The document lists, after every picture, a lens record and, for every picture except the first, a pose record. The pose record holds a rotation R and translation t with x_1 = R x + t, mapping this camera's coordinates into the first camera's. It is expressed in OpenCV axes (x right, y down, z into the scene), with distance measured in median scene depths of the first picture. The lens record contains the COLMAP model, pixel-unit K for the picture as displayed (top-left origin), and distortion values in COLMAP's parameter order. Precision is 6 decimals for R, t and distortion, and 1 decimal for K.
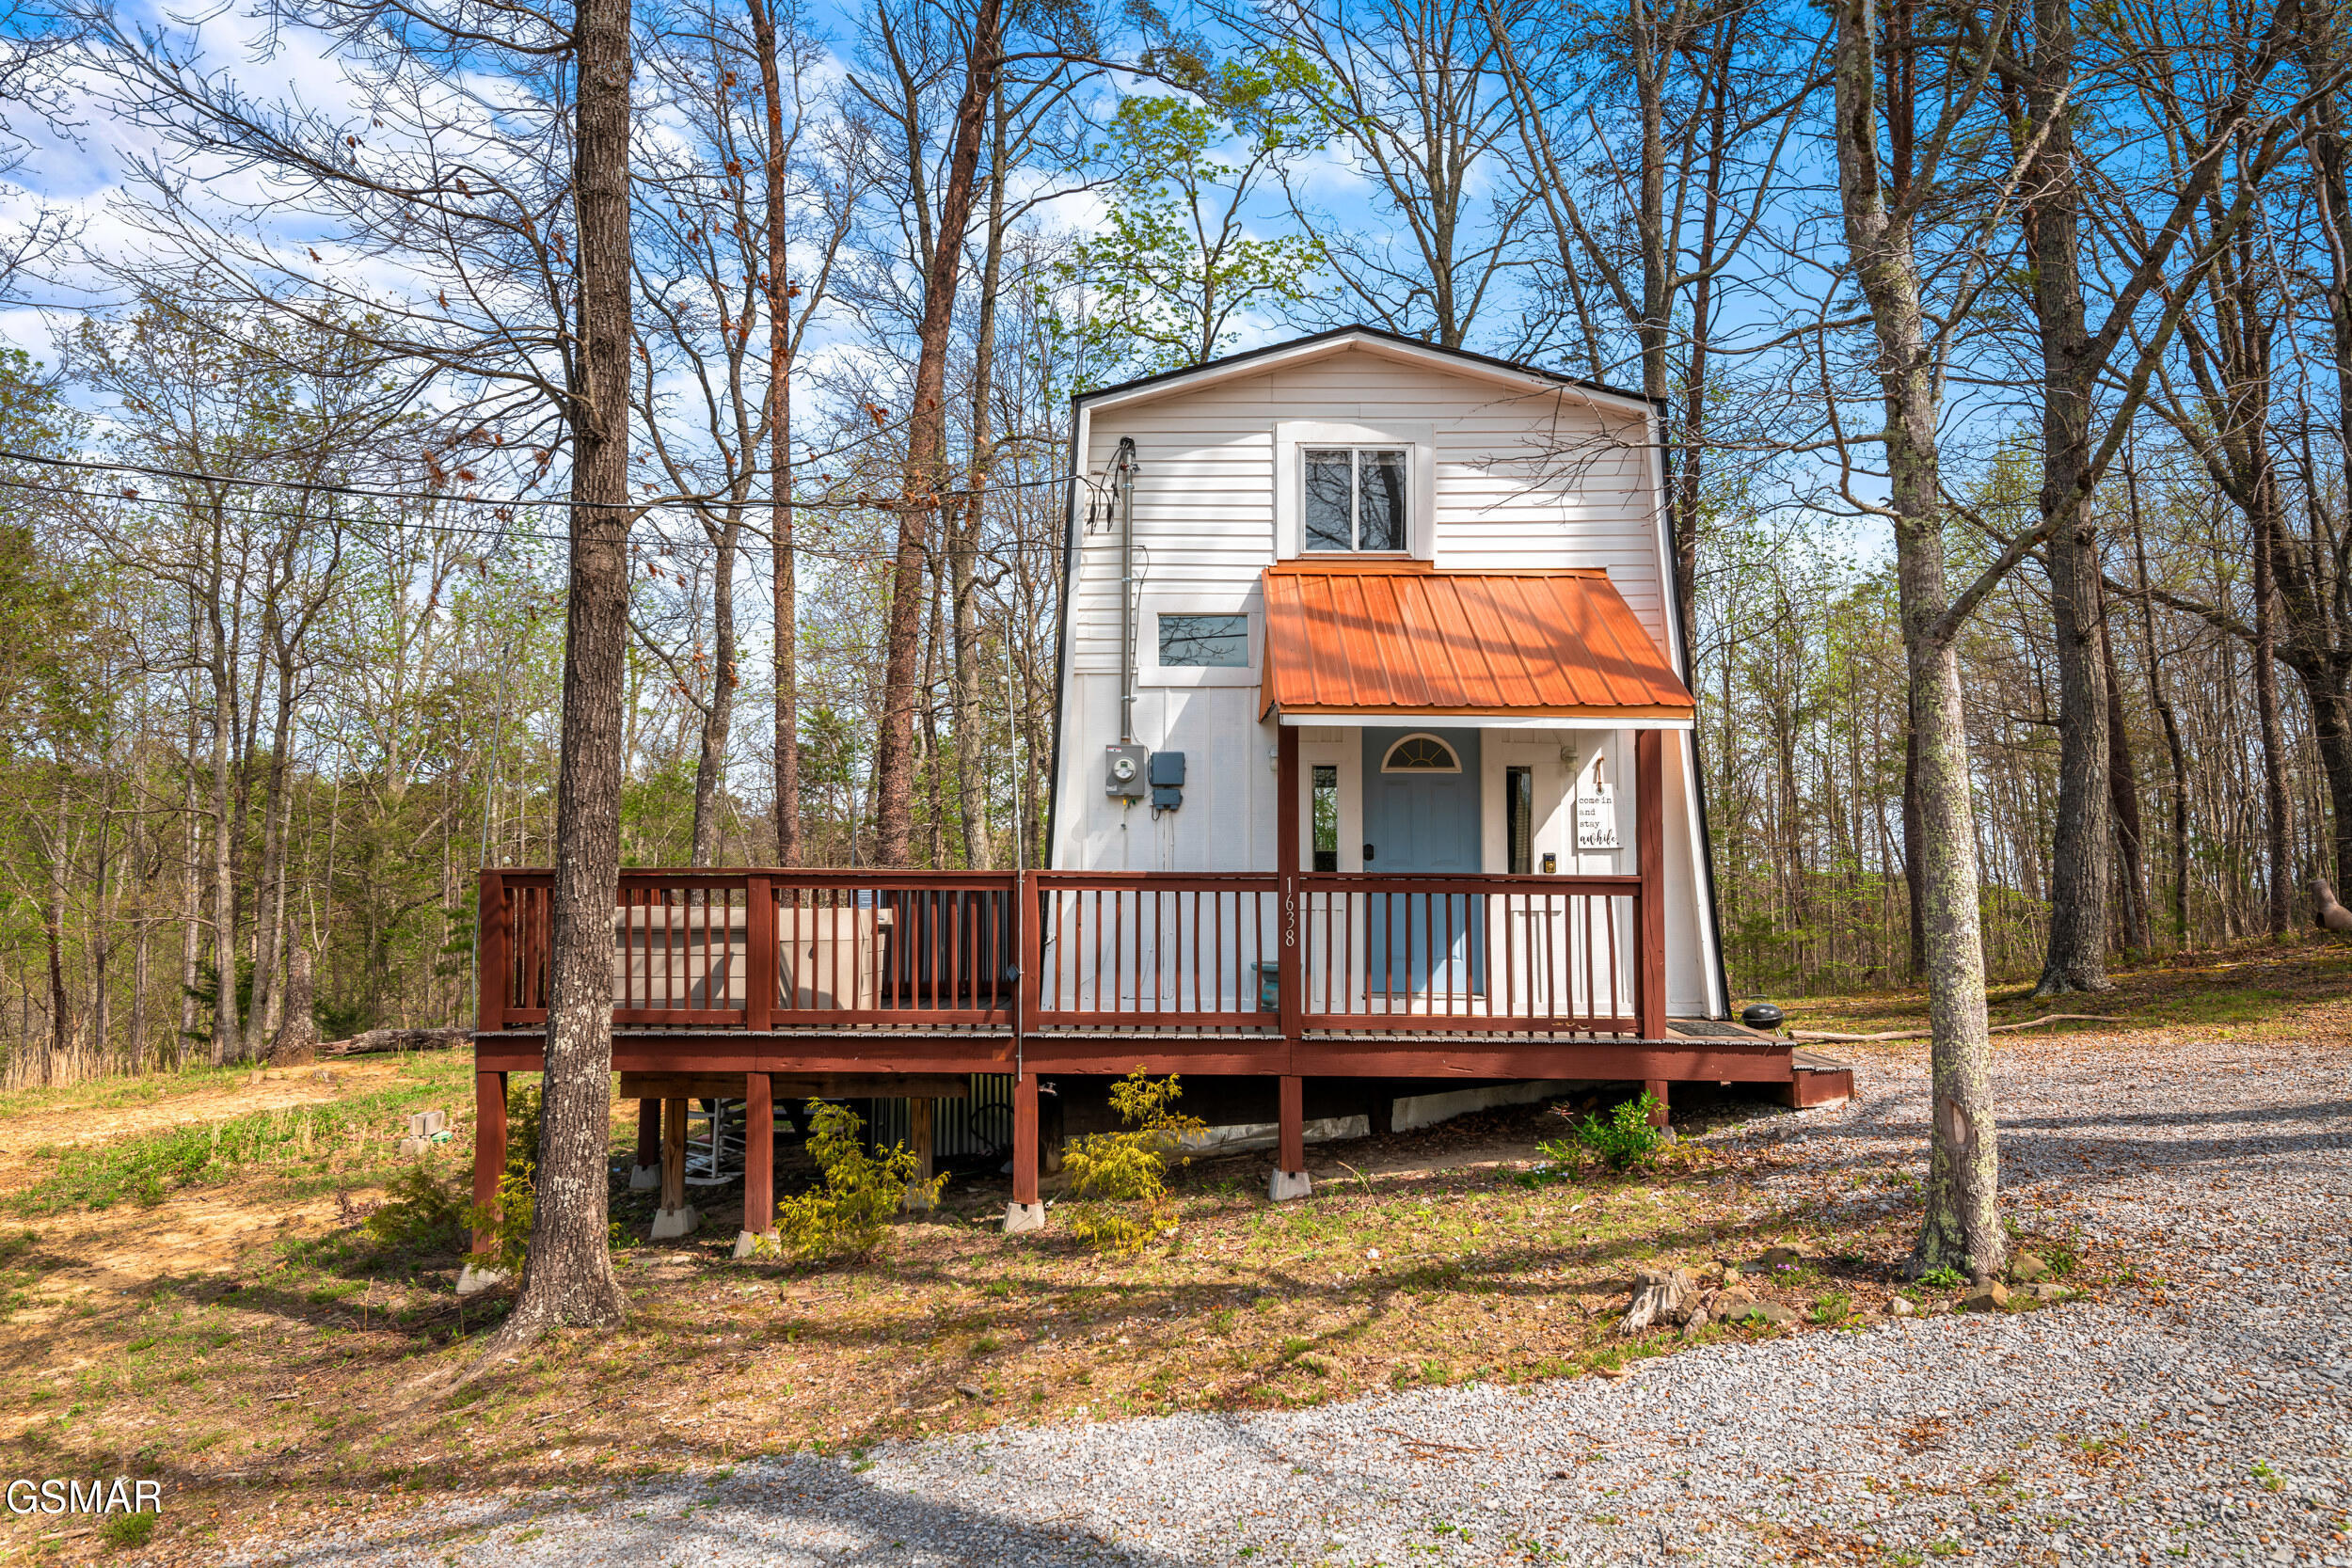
lens RADIAL K [[1610.7, 0, 1178.6], [0, 1610.7, 766.4], [0, 0, 1]] dist [-0.009038, 0.005437]
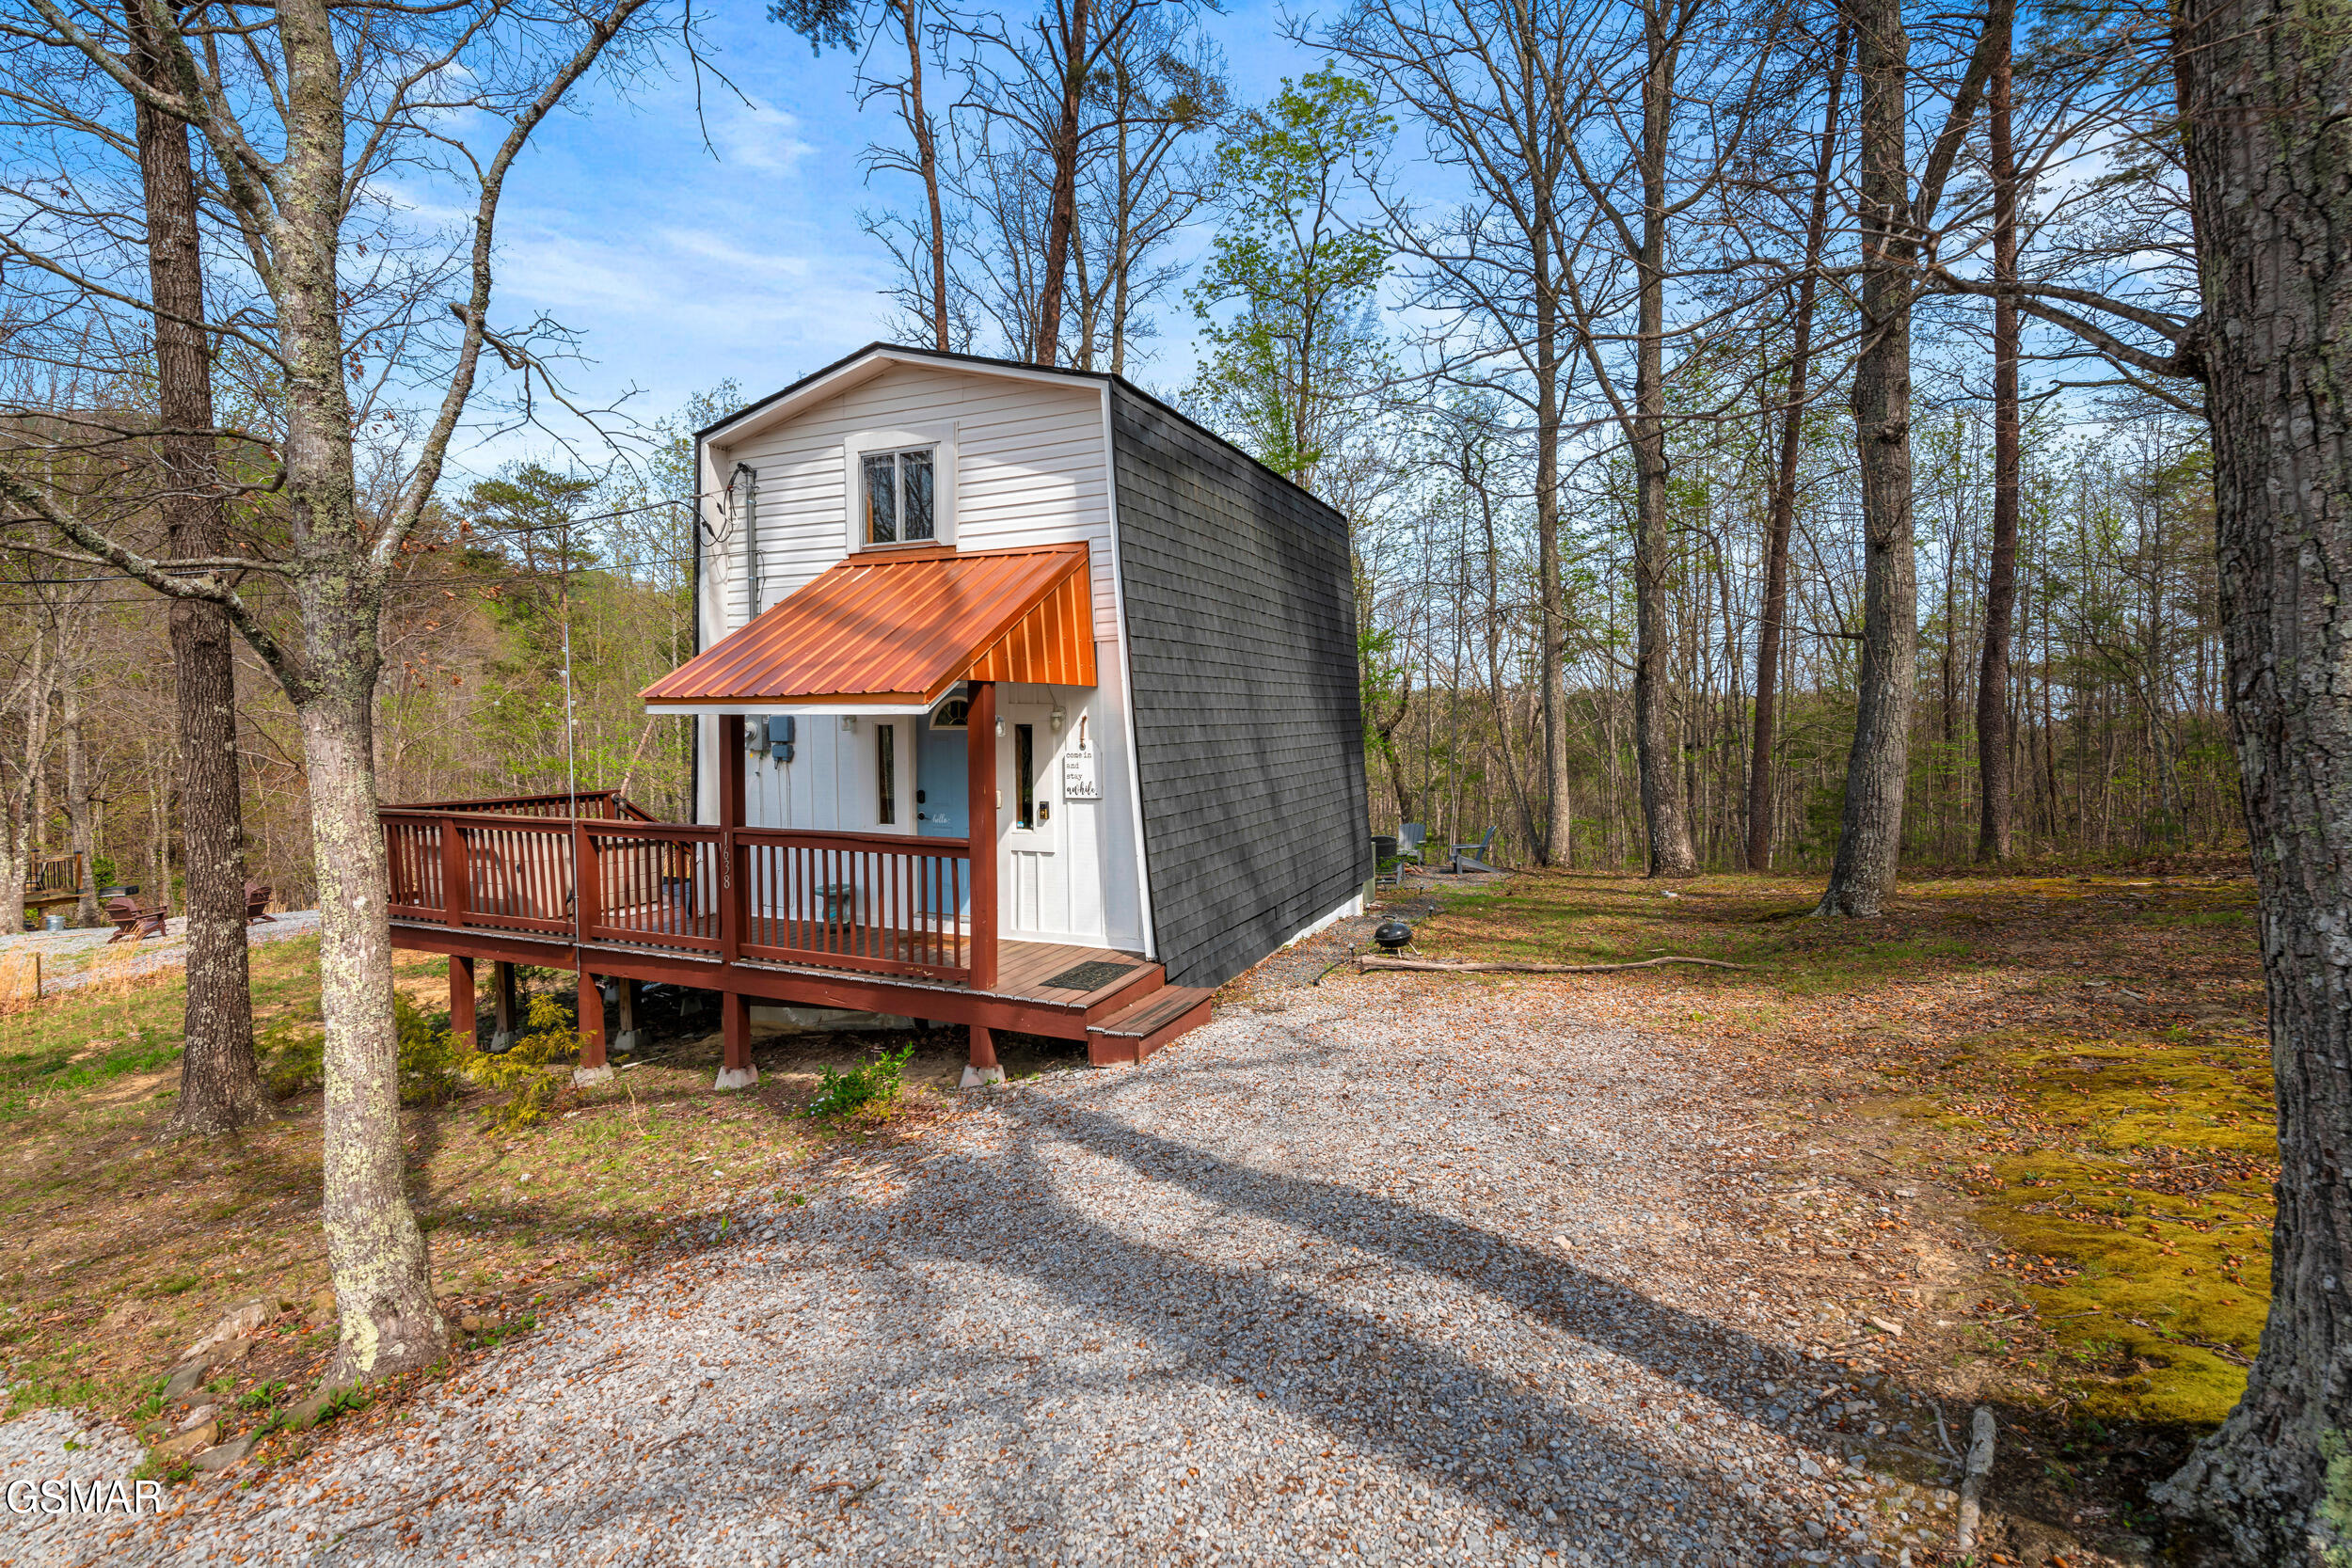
lens RADIAL K [[1089.0, 0, 1185.7], [0, 1089.0, 766.7], [0, 0, 1]] dist [-0.001198, 0.000670]
pose [[0.915791, 0.009925, -0.401531, 0.622845], [0.036380, 0.993536, 0.107532, -0.048595], [0.400003, -0.113085, 0.909510, 0.344428]]
